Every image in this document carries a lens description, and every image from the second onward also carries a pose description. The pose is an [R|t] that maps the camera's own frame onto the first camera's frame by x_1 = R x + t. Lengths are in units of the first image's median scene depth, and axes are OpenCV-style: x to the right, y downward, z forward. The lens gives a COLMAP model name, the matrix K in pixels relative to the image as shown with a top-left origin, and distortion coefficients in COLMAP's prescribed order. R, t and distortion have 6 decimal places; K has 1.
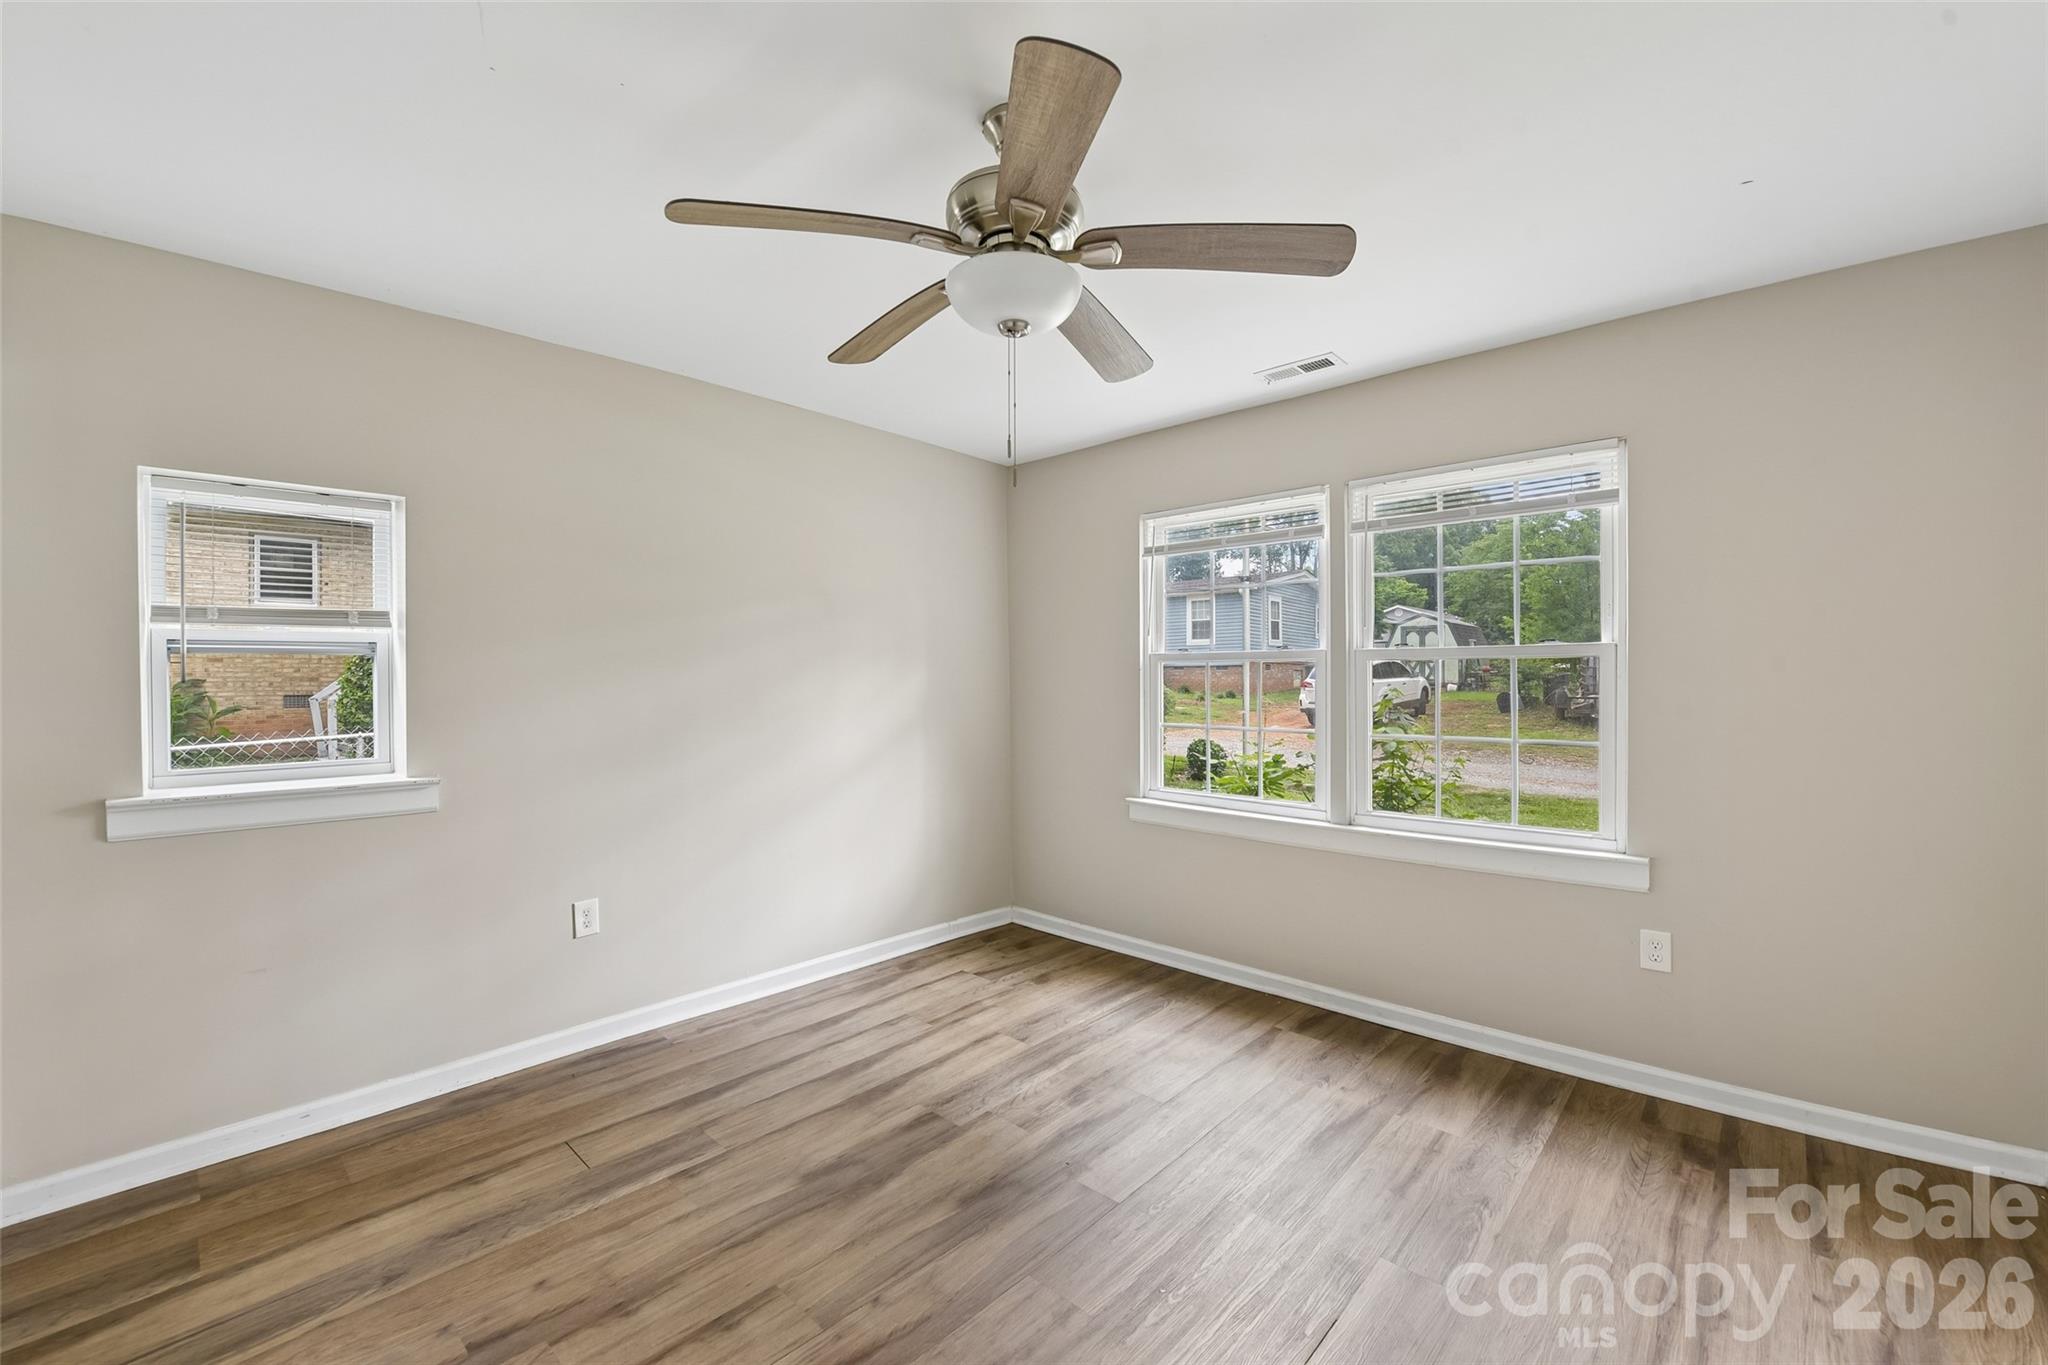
lens RADIAL K [[825.3, 0, 1017.7], [0, 825.3, 679.9], [0, 0, 1]] dist [-0.005715, -0.002808]
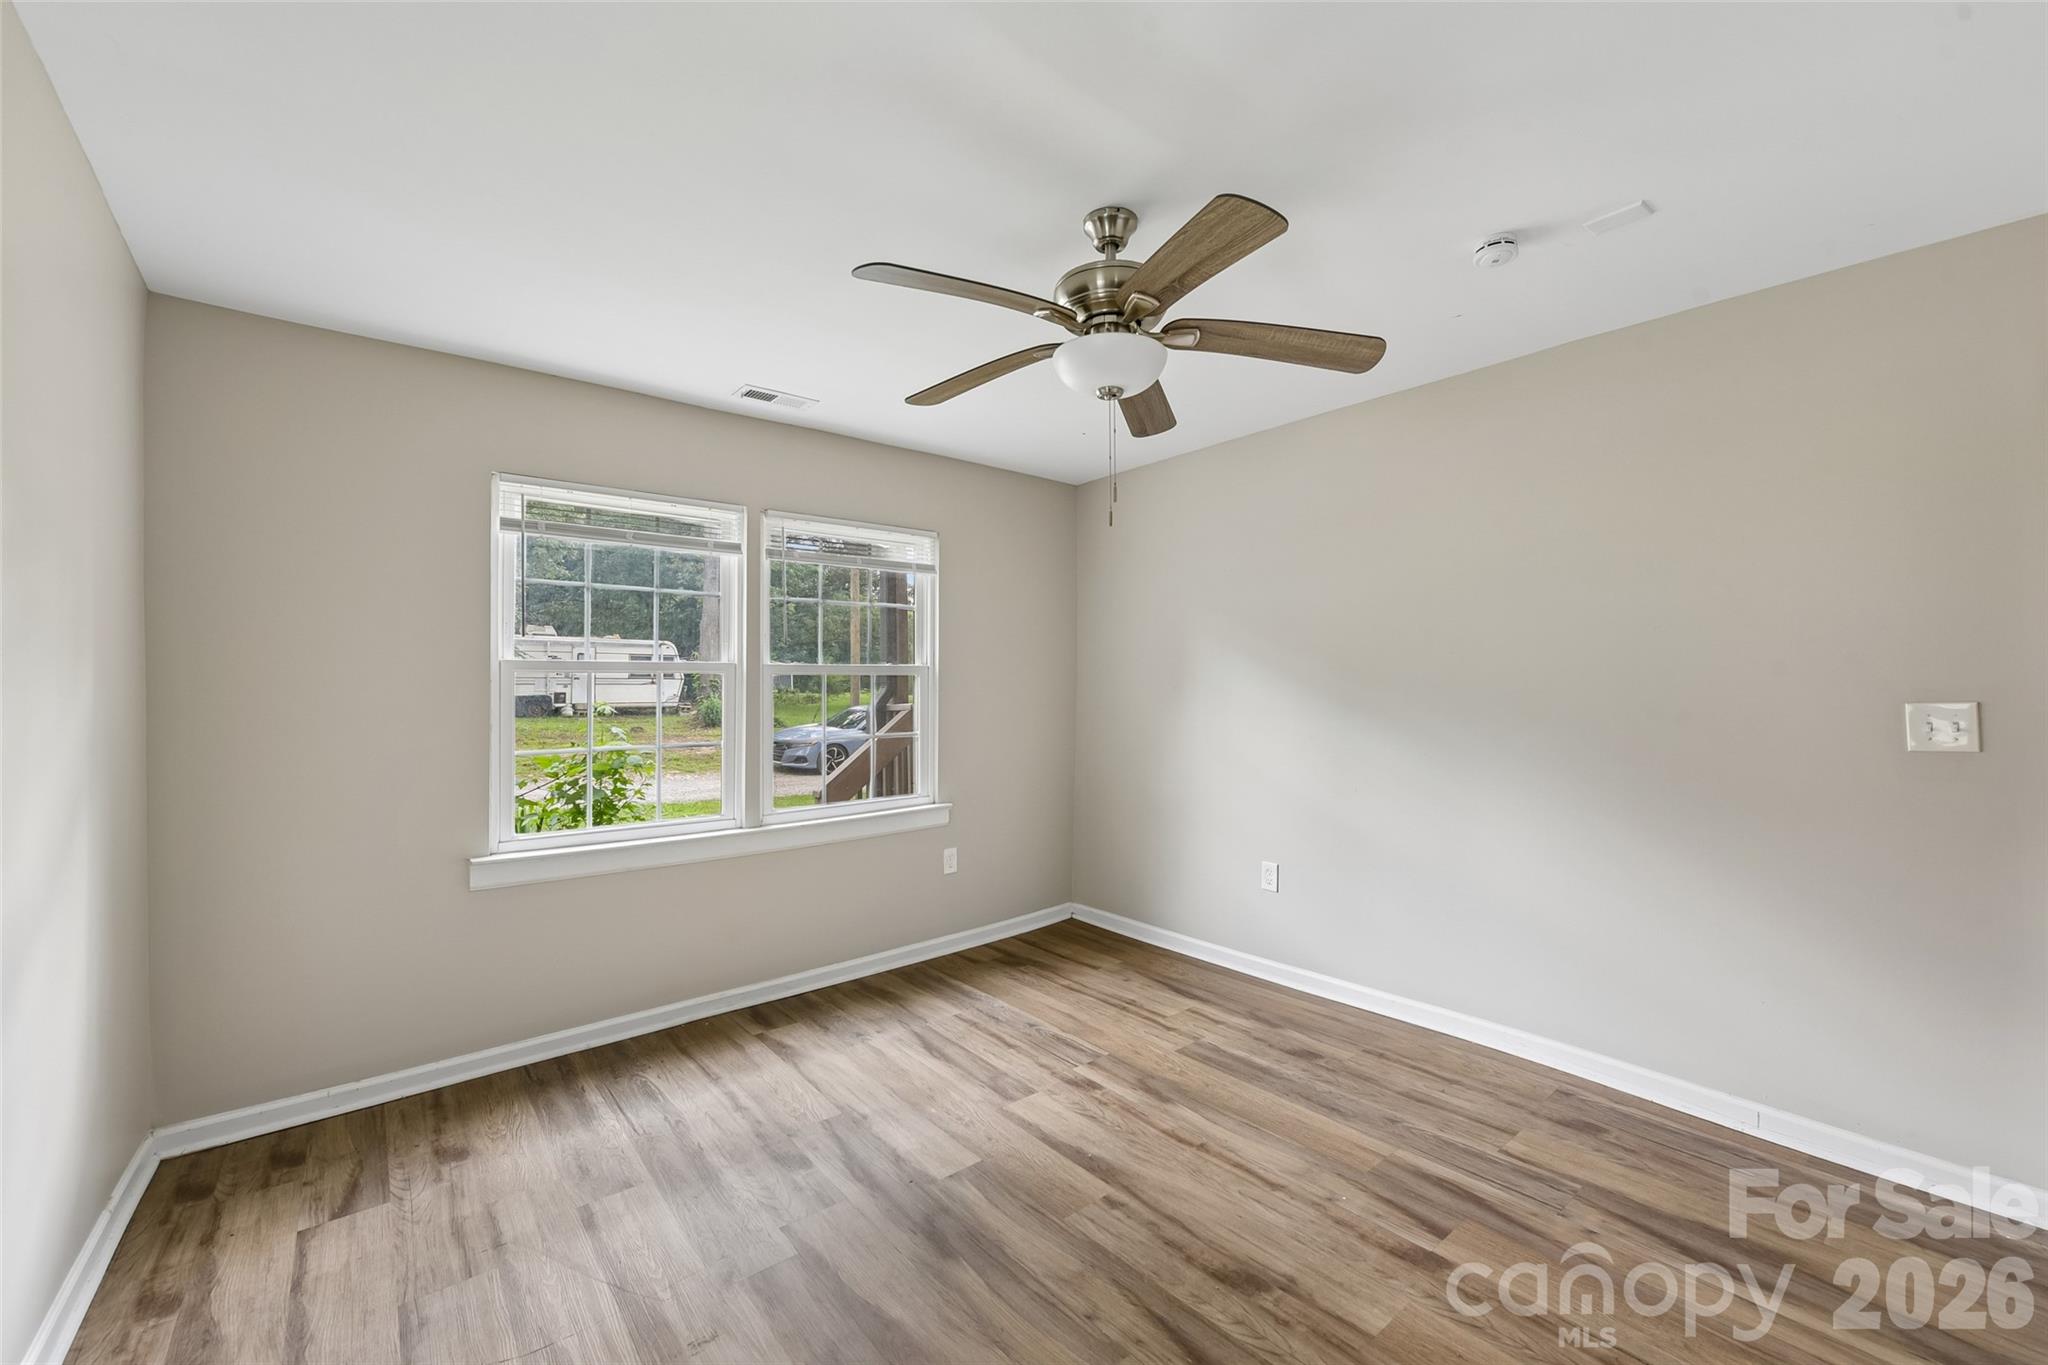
lens RADIAL K [[825.3, 0, 1048.8], [0, 825.3, 678.6], [0, 0, 1]] dist [-0.005715, -0.002808]
pose [[0.106657, 0.014702, 0.994187, -0.722411], [0.016066, 0.999735, -0.016508, 0.008055], [-0.994166, 0.017733, 0.106392, 0.580928]]
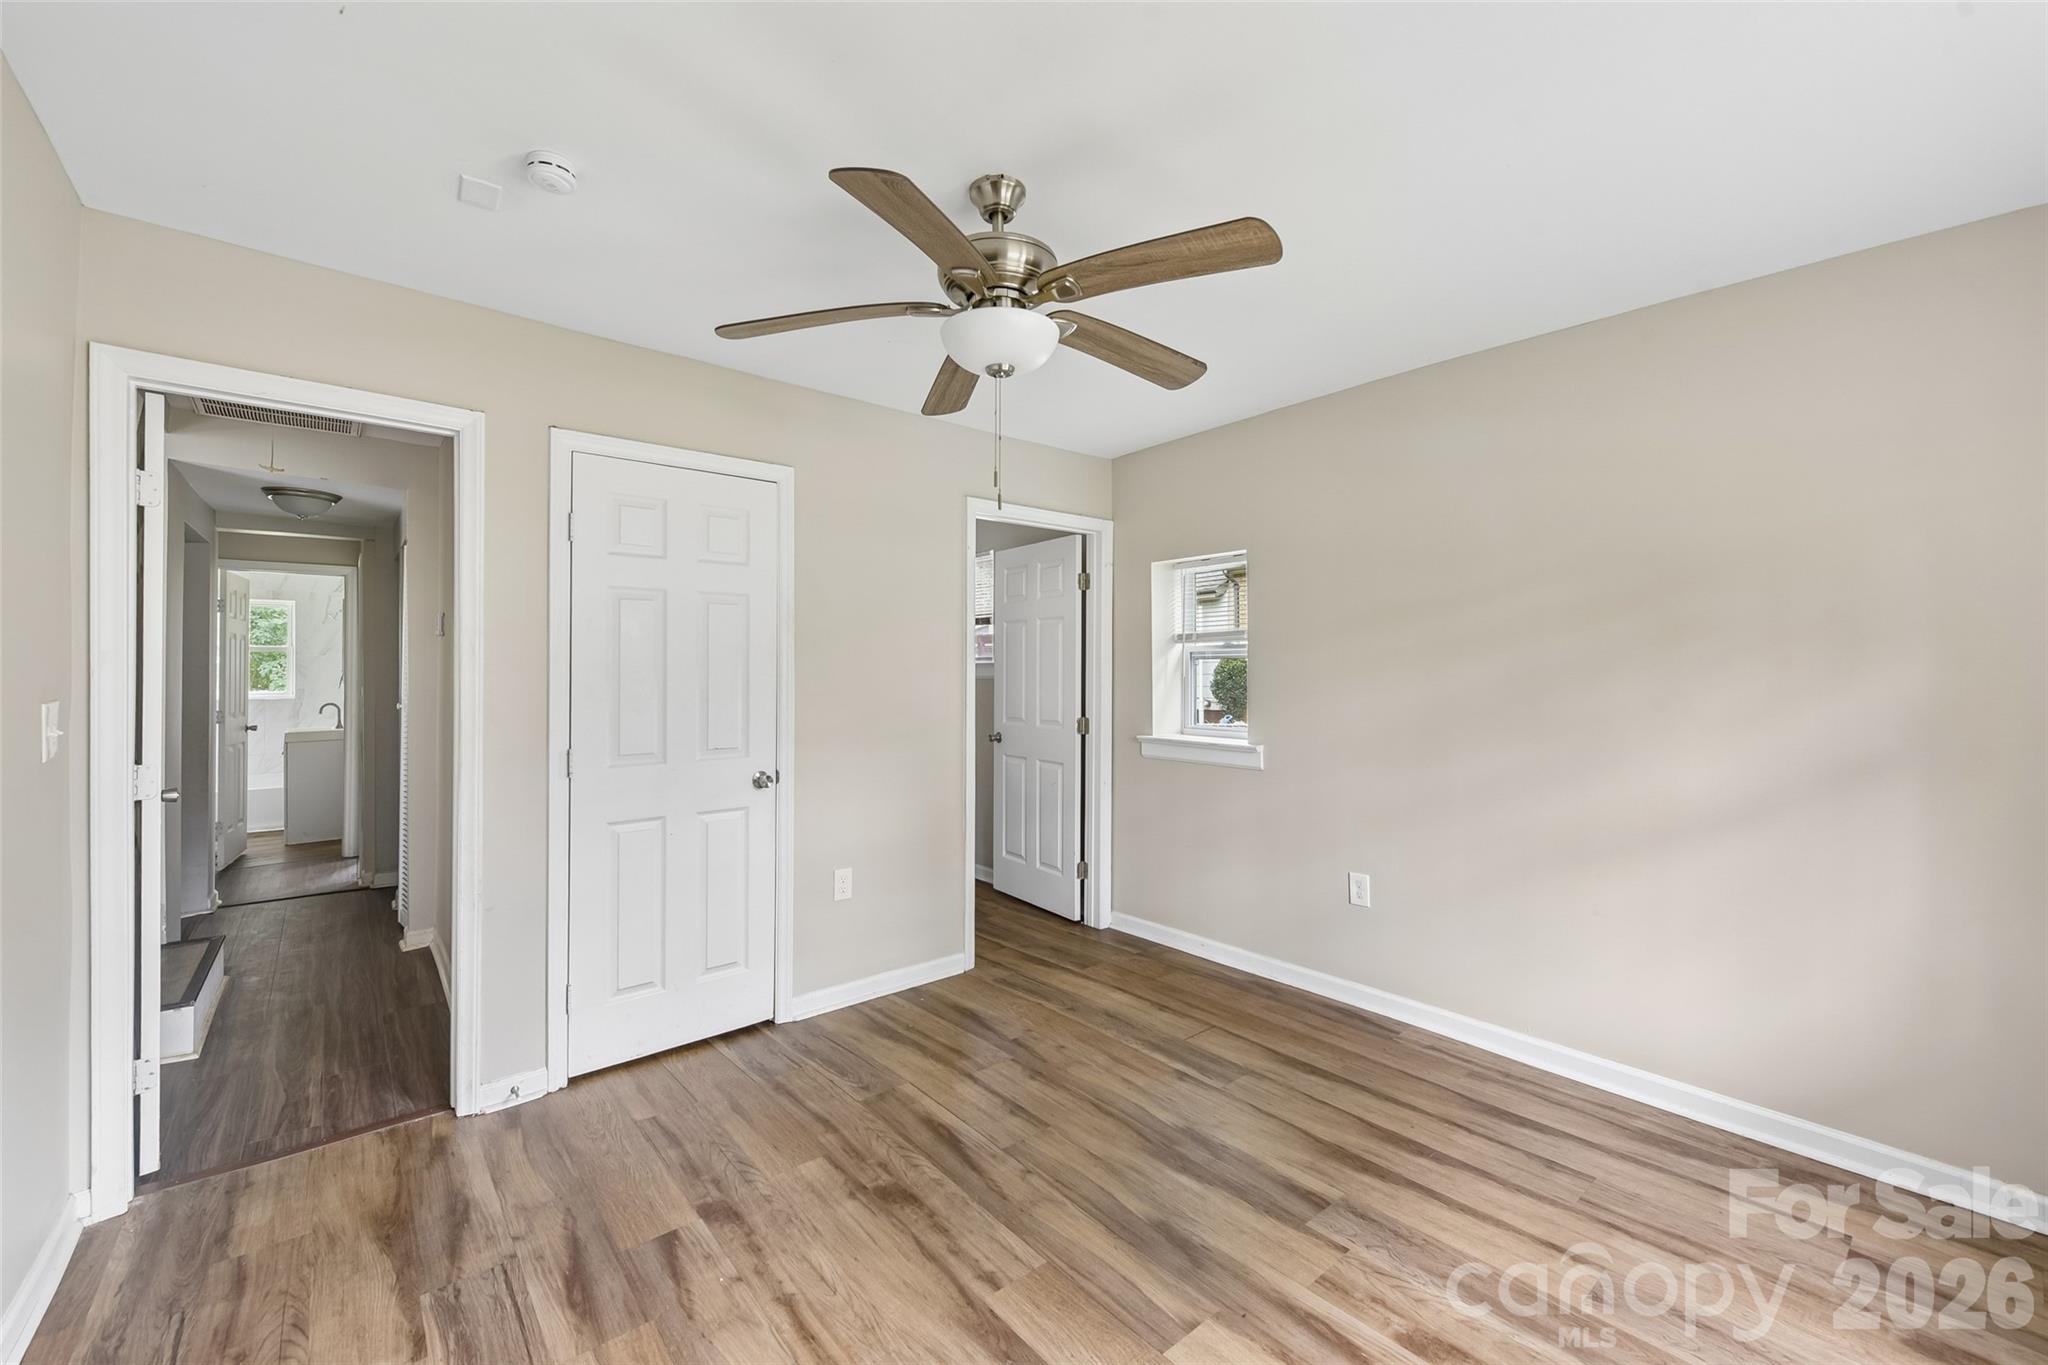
lens RADIAL K [[825.3, 0, 1016.8], [0, 825.3, 682.1], [0, 0, 1]] dist [-0.005715, -0.002808]
pose [[-0.132528, 0.008042, -0.991147, 0.666015], [0.000190, 0.999967, 0.008088, -0.000732], [0.991179, 0.000883, -0.132525, 0.716451]]
